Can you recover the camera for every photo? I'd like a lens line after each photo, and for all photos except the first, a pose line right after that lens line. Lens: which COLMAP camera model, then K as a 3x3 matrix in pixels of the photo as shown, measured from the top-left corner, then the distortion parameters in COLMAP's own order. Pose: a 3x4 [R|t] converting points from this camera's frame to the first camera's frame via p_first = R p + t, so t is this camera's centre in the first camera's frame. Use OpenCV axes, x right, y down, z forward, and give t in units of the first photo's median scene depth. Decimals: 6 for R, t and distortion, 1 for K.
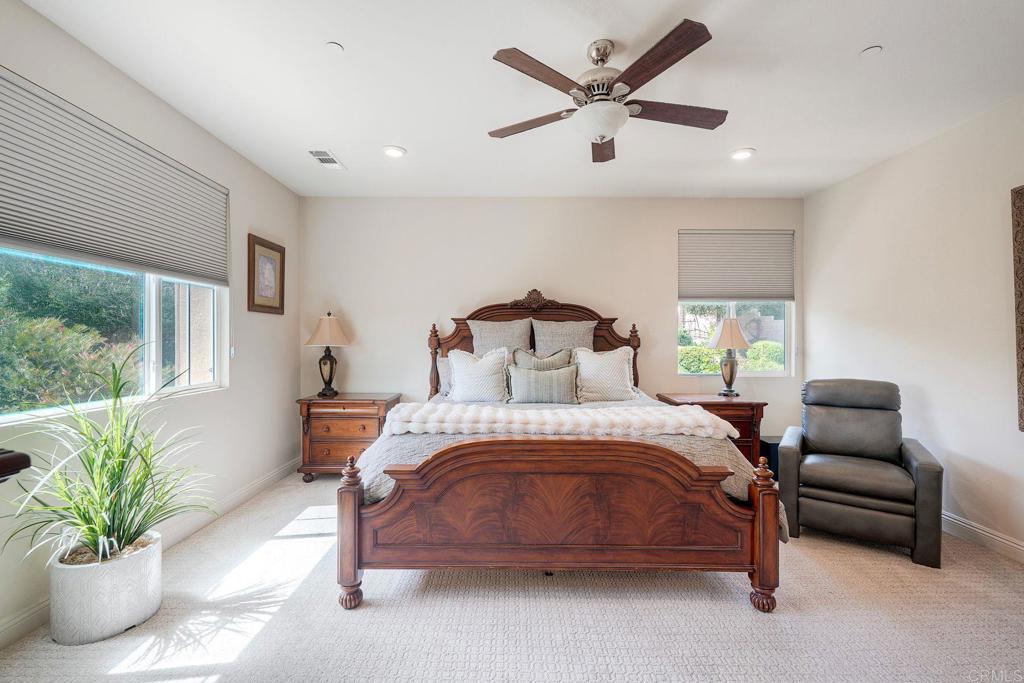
lens RADIAL K [[429.3, 0, 512.7], [0, 429.3, 344.1], [0, 0, 1]] dist [0.000890, -0.000334]
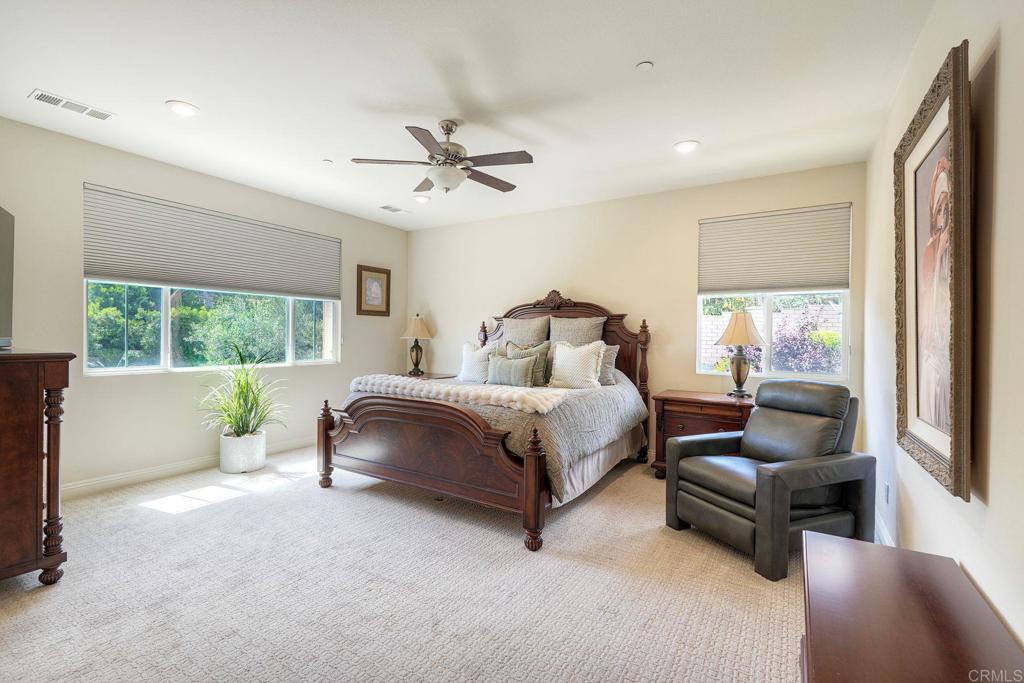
lens RADIAL K [[449.6, 0, 512.0], [0, 449.6, 341.5], [0, 0, 1]] dist [0.001657, 0.000185]
pose [[0.851476, 0.012751, -0.524239, 0.609603], [-0.012020, 0.999916, 0.004797, 0.004357], [0.524256, 0.002216, 0.851558, -0.074998]]
